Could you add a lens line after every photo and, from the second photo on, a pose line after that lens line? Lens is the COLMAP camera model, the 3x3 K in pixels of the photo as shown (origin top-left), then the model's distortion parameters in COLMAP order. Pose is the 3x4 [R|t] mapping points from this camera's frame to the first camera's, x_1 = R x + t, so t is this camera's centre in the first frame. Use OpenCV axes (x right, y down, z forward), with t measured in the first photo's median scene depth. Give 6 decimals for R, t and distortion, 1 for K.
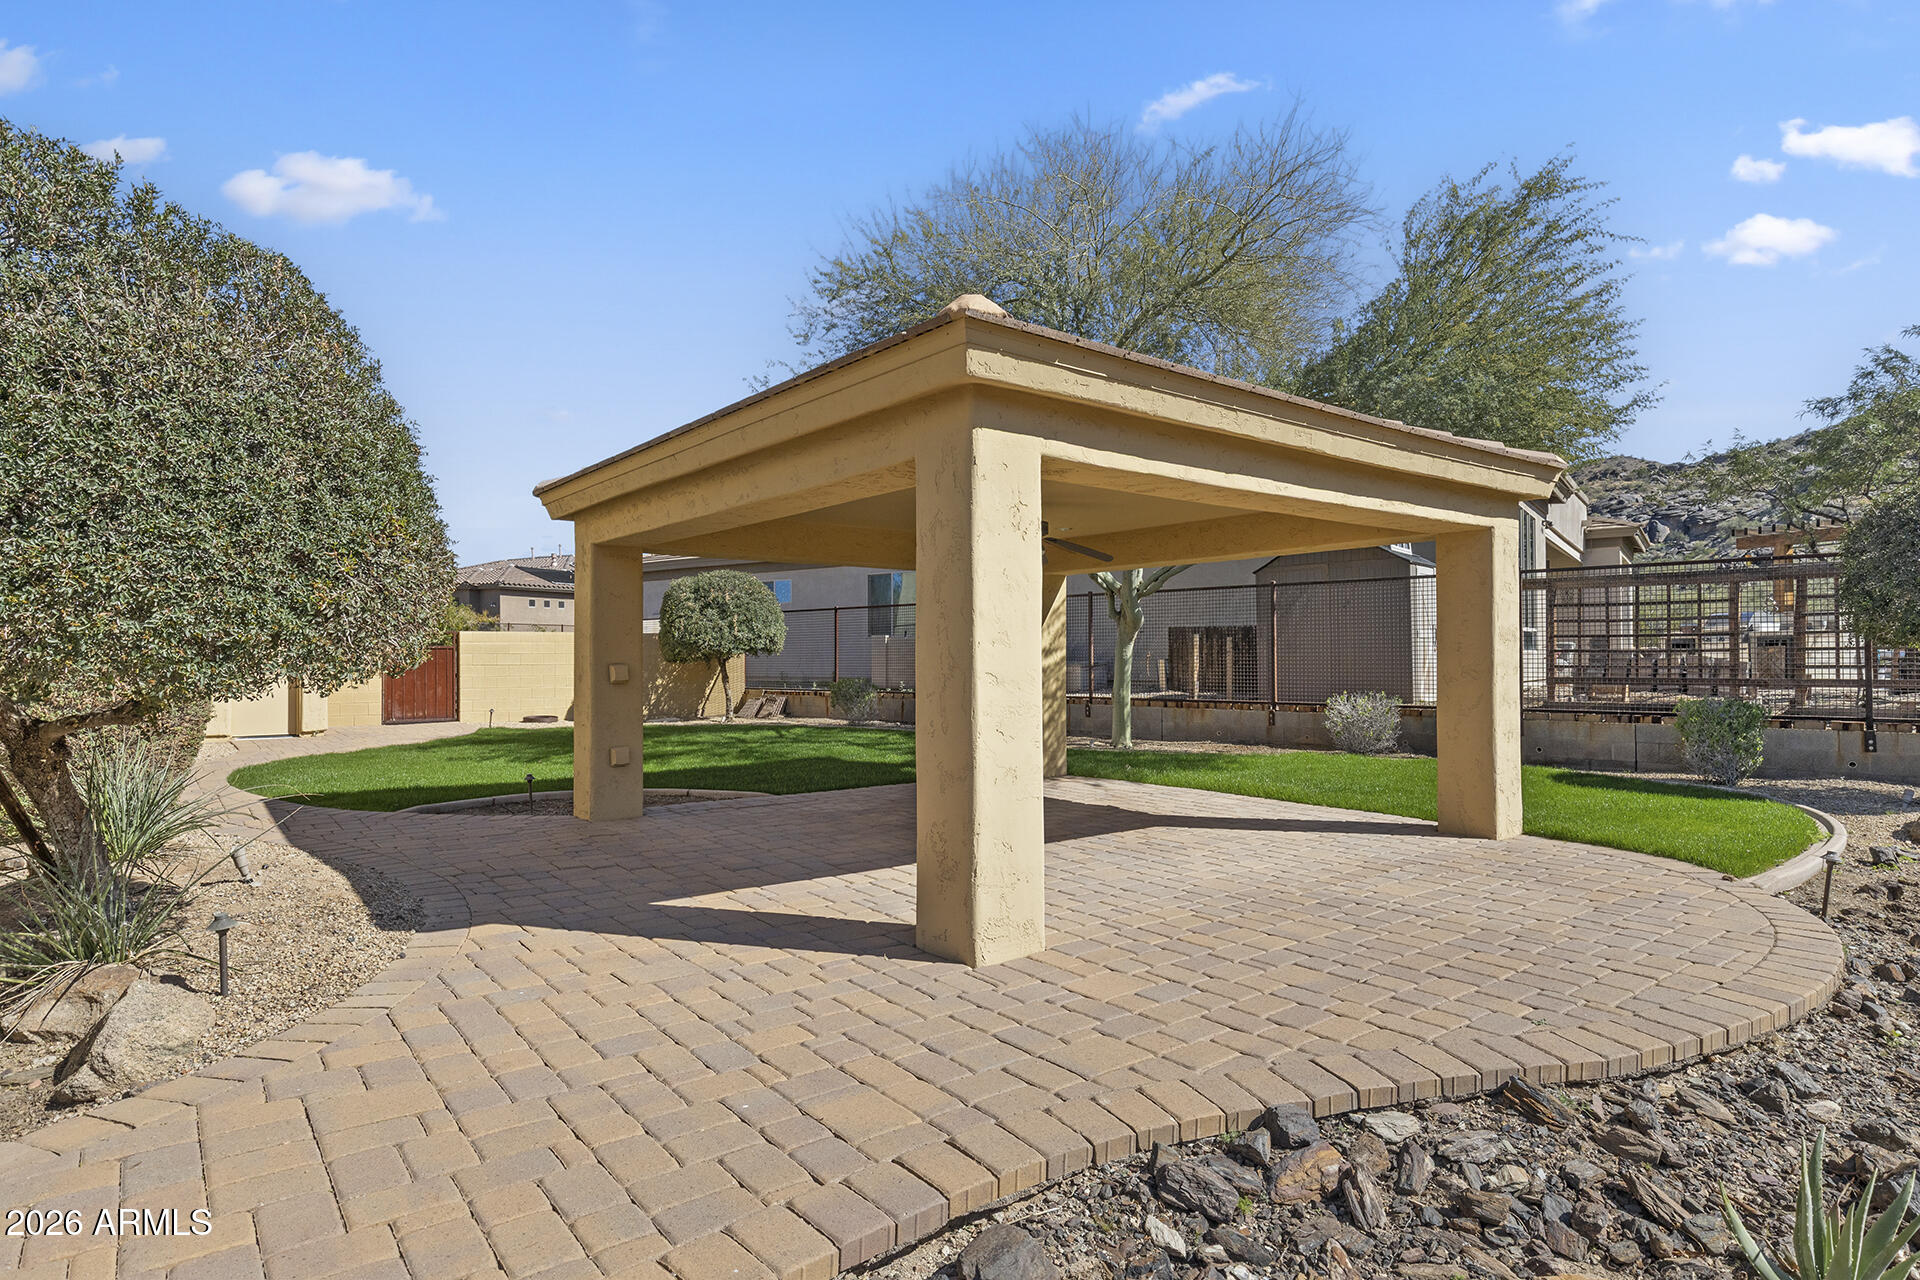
lens RADIAL K [[1045.1, 0, 960.0], [0, 1045.1, 640.0], [0, 0, 1]] dist [-0.000102, -0.000612]
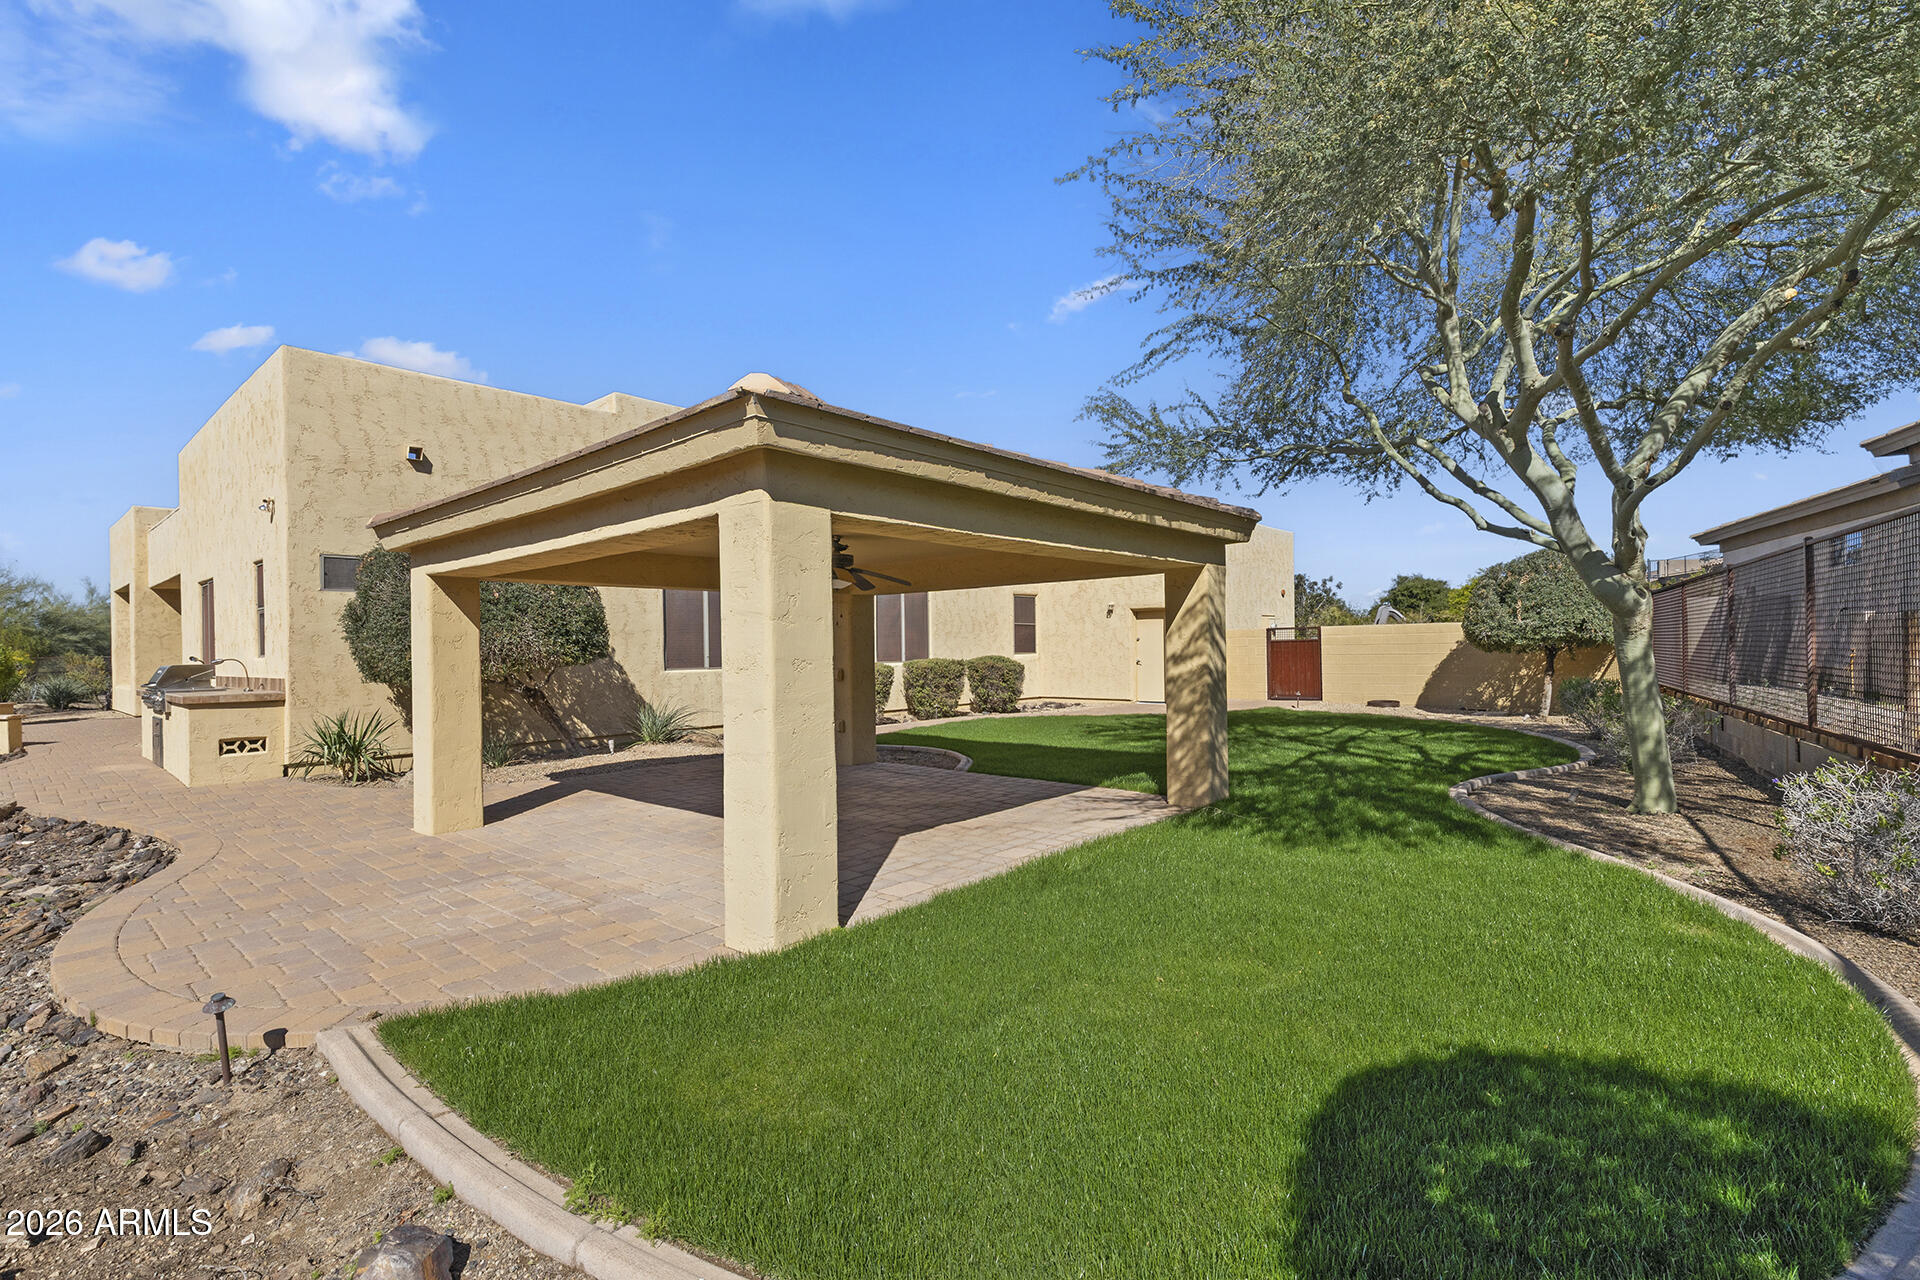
lens RADIAL K [[866.8, 0, 961.3], [0, 866.8, 644.0], [0, 0, 1]] dist [0.002596, 0.000546]
pose [[0.195190, -0.005148, -0.980752, 0.913332], [0.033804, 0.999427, 0.001482, -0.009355], [0.980183, -0.033443, 0.195252, 0.837672]]
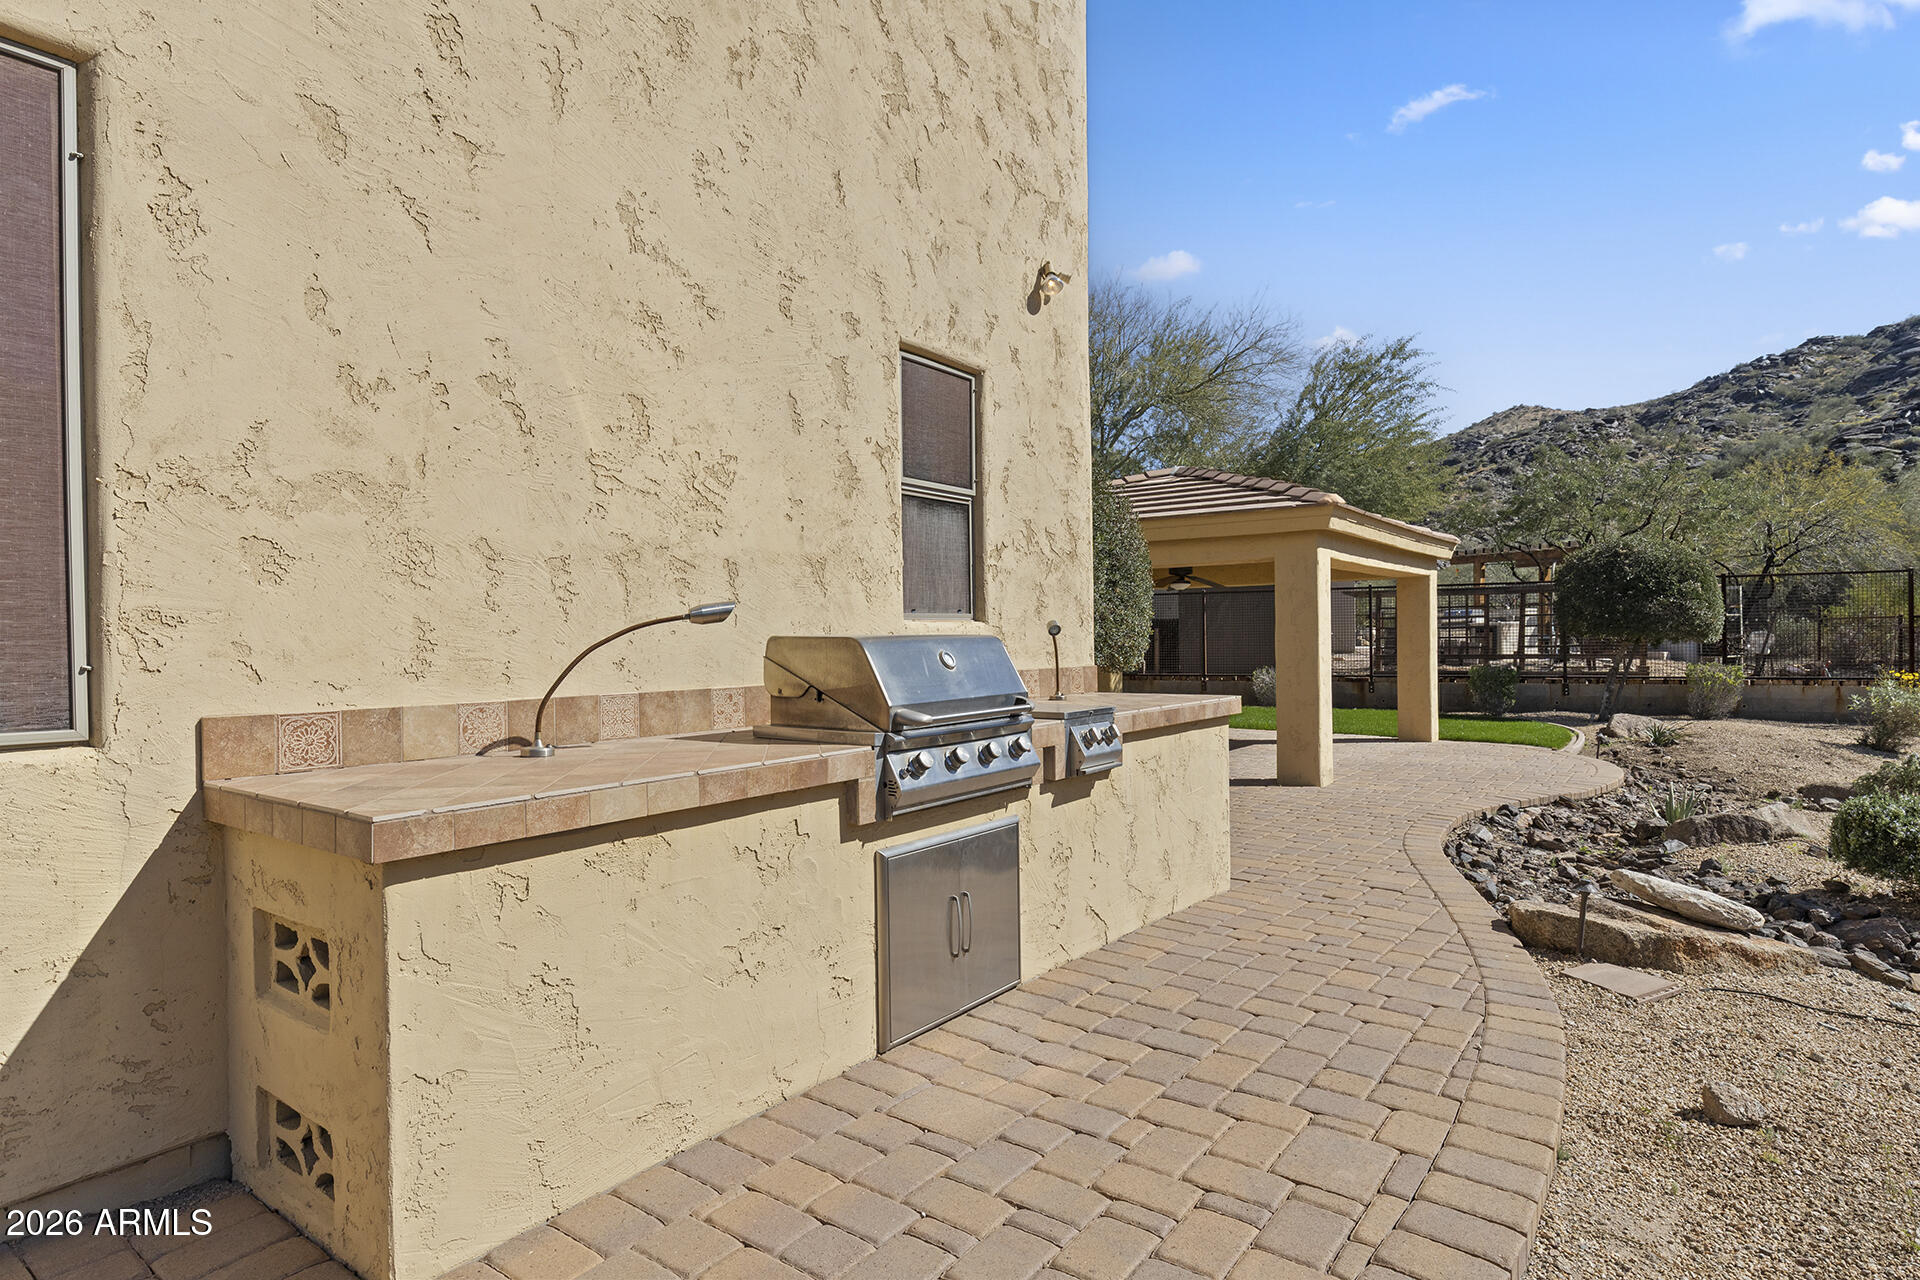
lens RADIAL K [[1045.1, 0, 960.0], [0, 1045.1, 640.0], [0, 0, 1]] dist [-0.000102, -0.000612]
pose [[0.963951, -0.008766, 0.265934, -0.567599], [0.004070, 0.999826, 0.018203, -0.021212], [-0.266047, -0.016465, 0.963819, -0.411136]]
